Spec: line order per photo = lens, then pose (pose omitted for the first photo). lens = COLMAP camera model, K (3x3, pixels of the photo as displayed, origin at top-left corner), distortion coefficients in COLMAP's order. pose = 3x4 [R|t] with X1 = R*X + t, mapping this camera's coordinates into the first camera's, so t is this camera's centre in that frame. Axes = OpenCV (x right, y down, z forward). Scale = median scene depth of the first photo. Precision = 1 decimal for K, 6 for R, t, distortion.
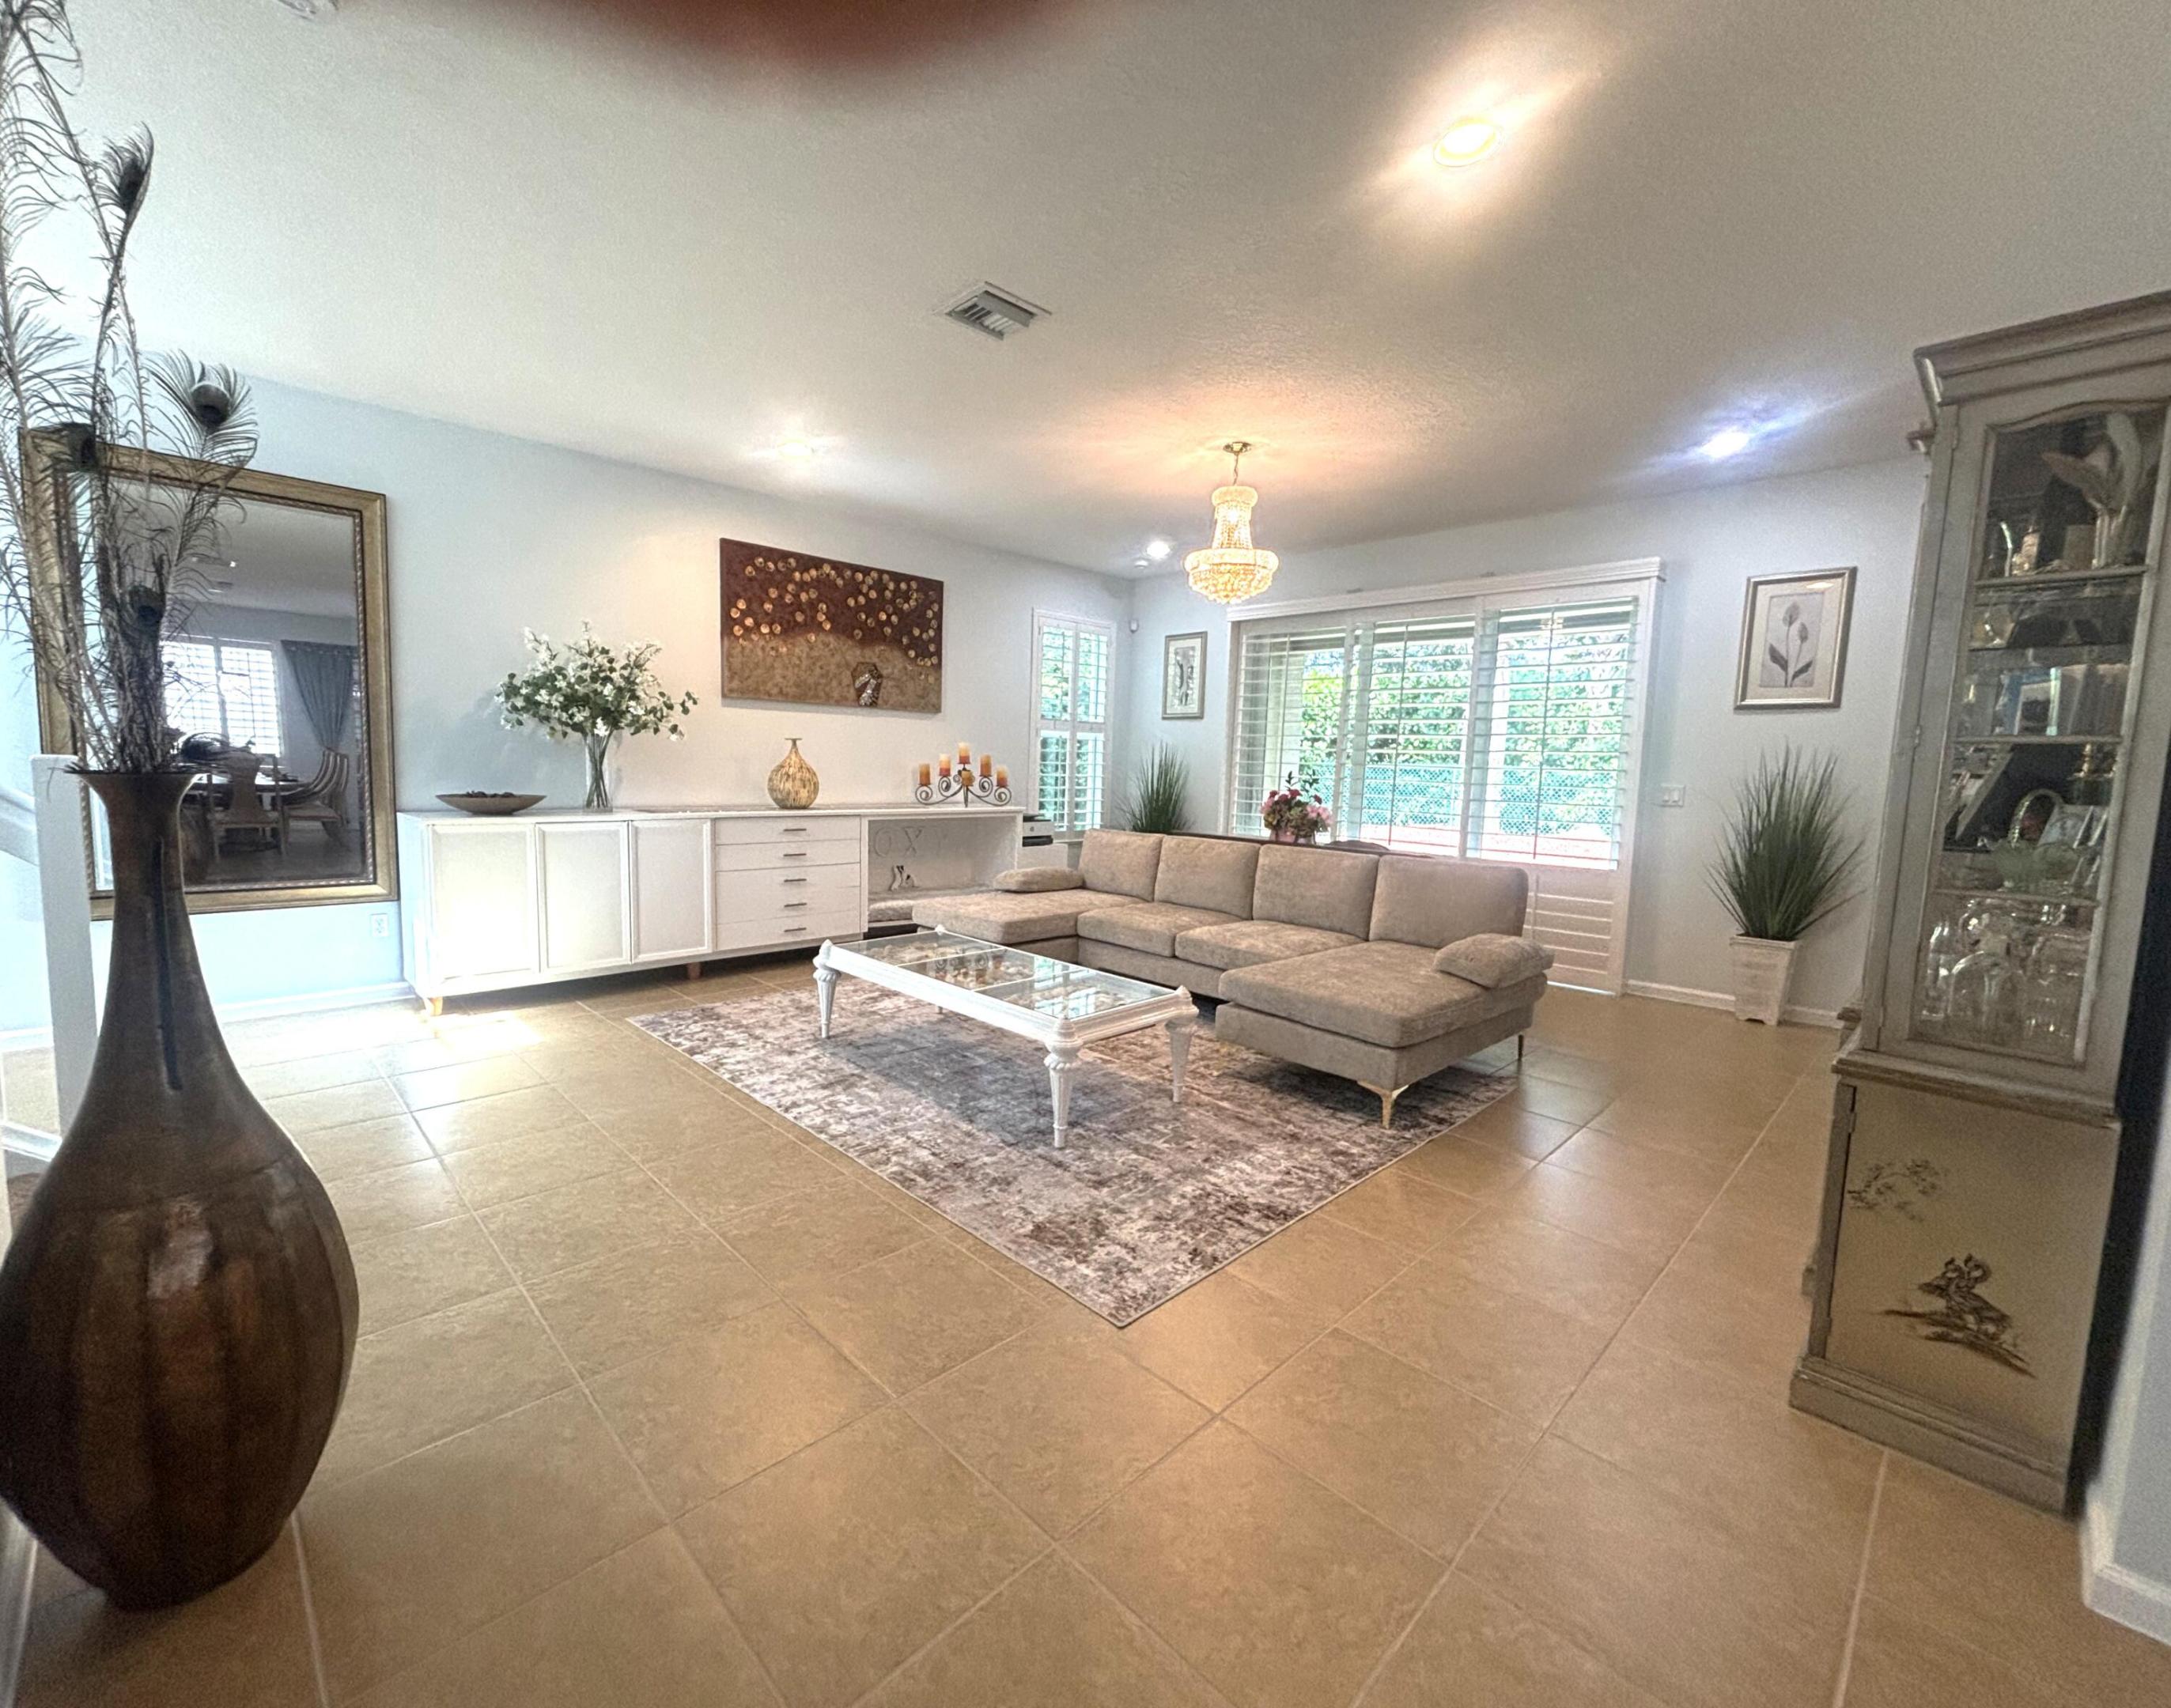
lens RADIAL K [[924.9, 0, 1051.4], [0, 924.9, 856.0], [0, 0, 1]] dist [0.022353, -0.000273]
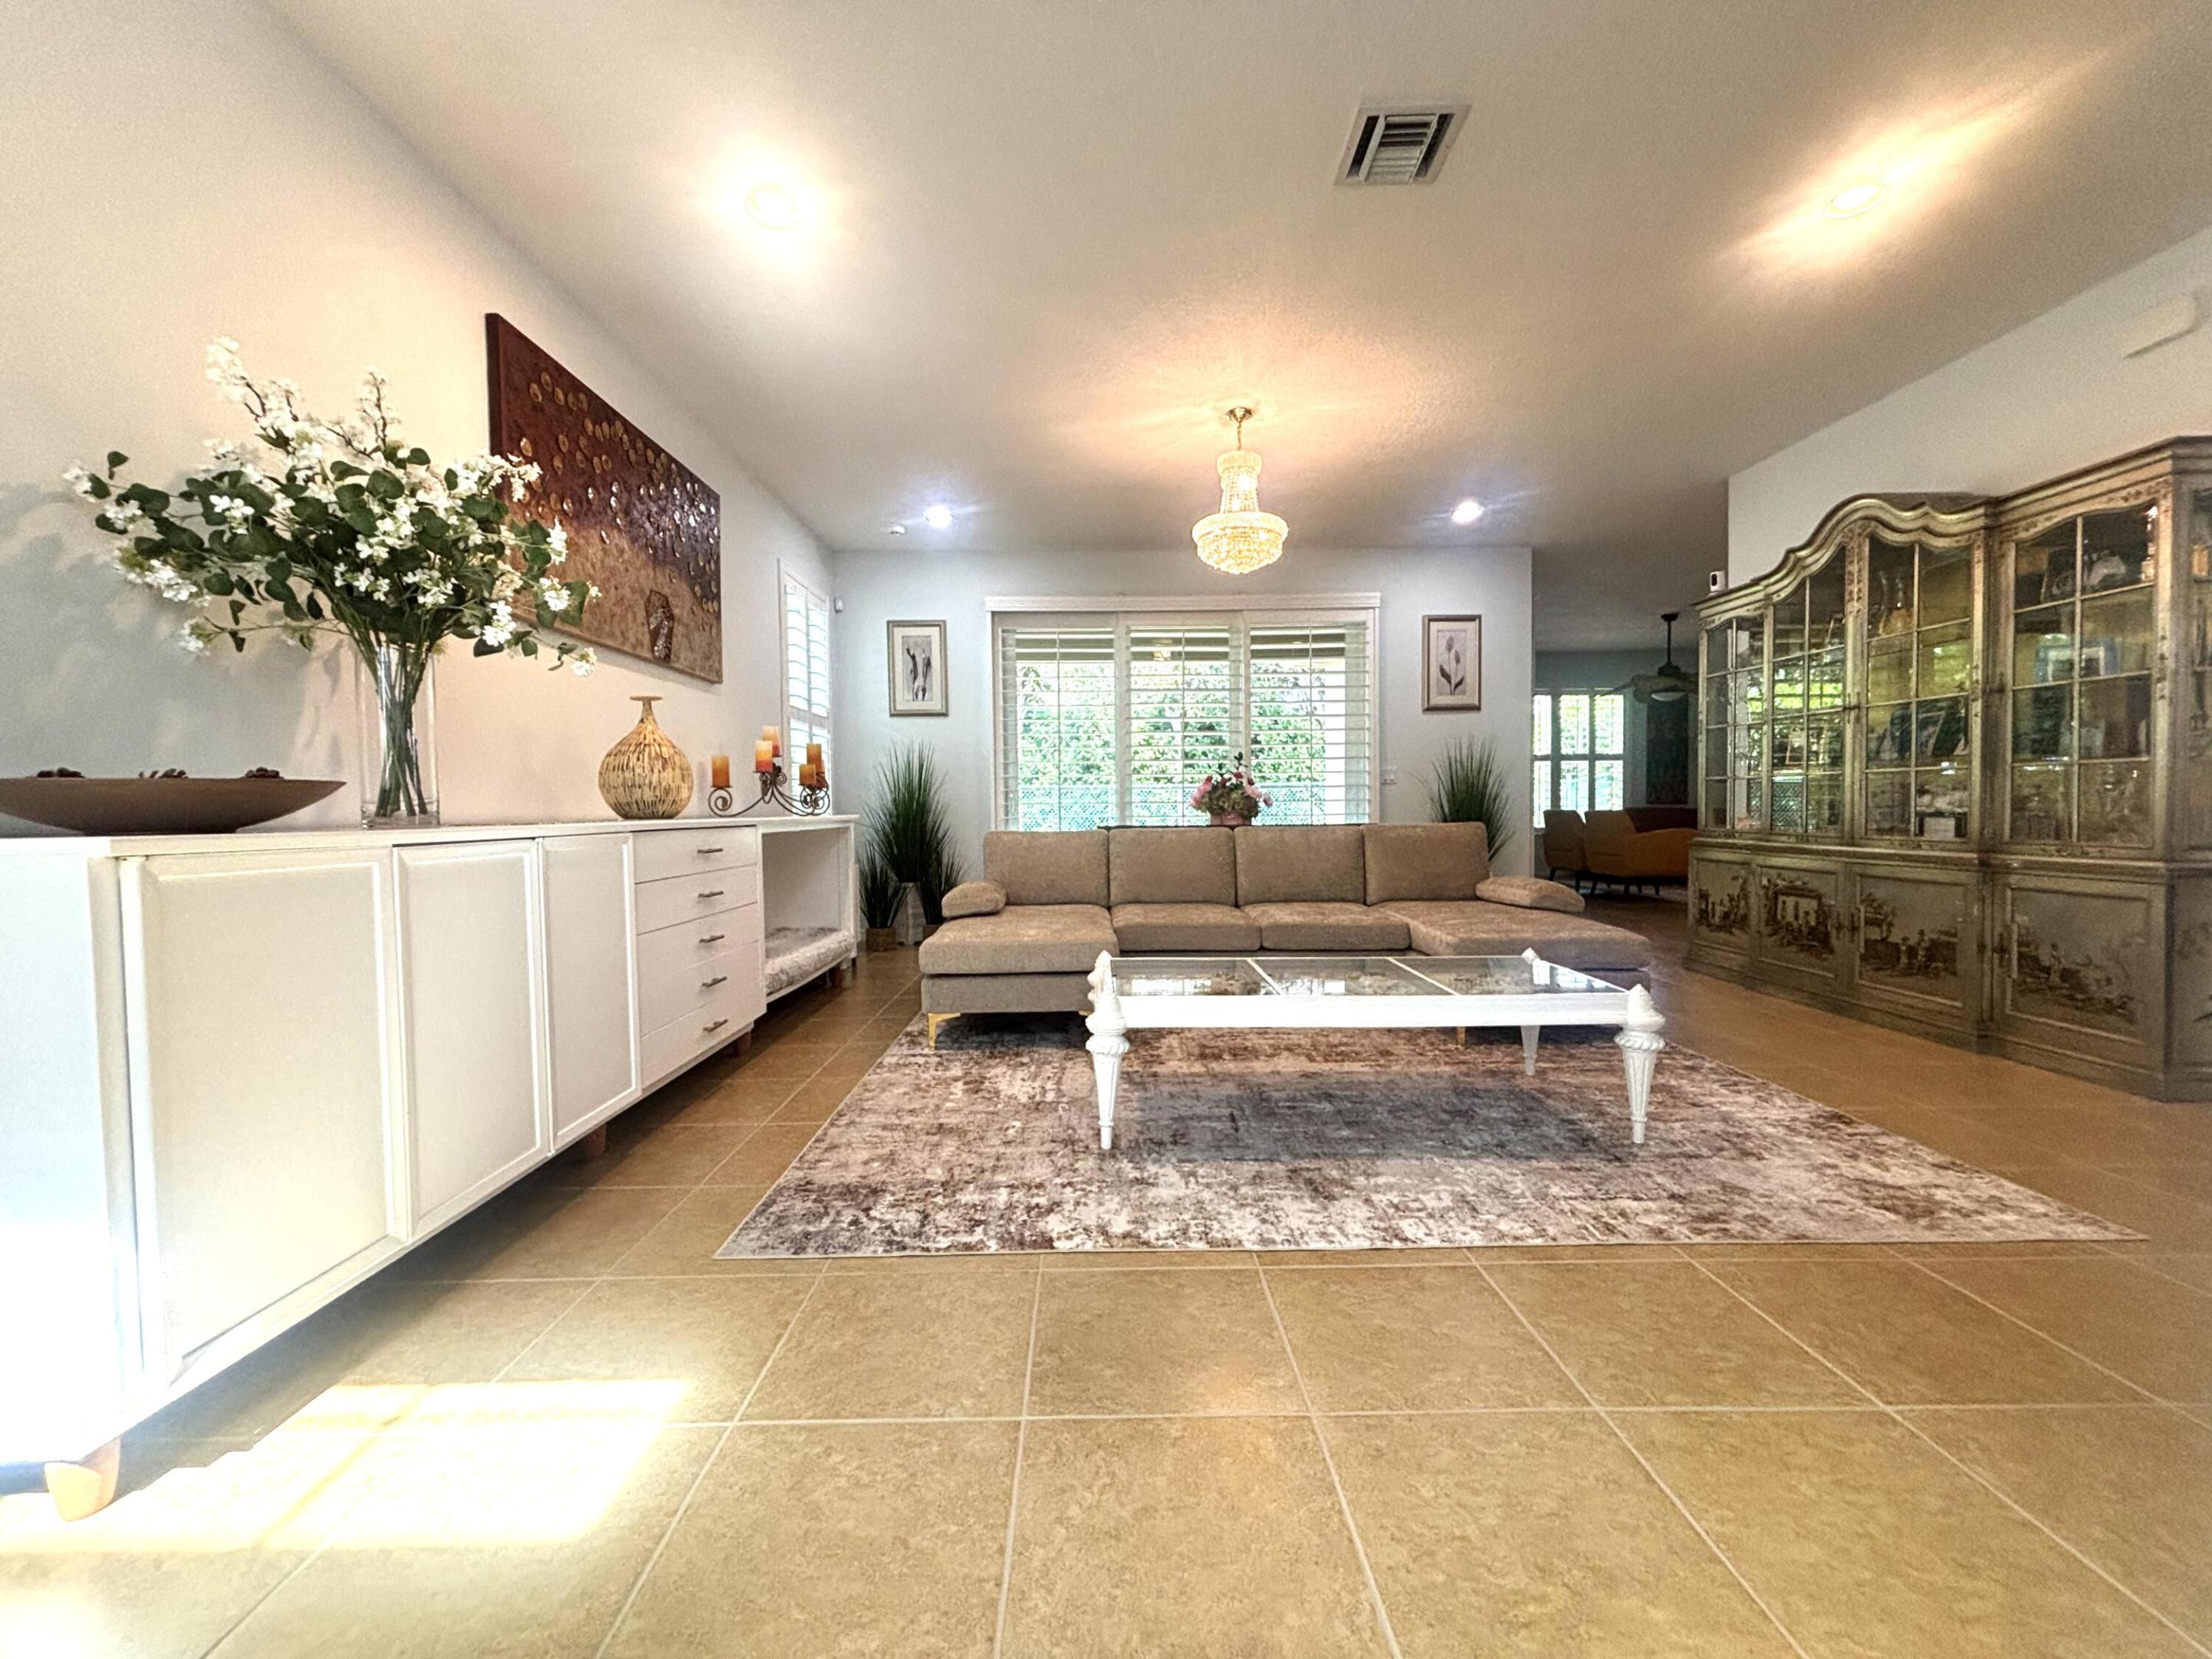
lens RADIAL K [[890.0, 0, 1103.7], [0, 890.0, 823.3], [0, 0, 1]] dist [-0.000256, 0.000213]
pose [[0.680306, -0.049310, 0.731268, -0.677047], [0.110677, 0.993205, -0.035991, 0.002603], [-0.724524, 0.105419, 0.681140, 0.586465]]
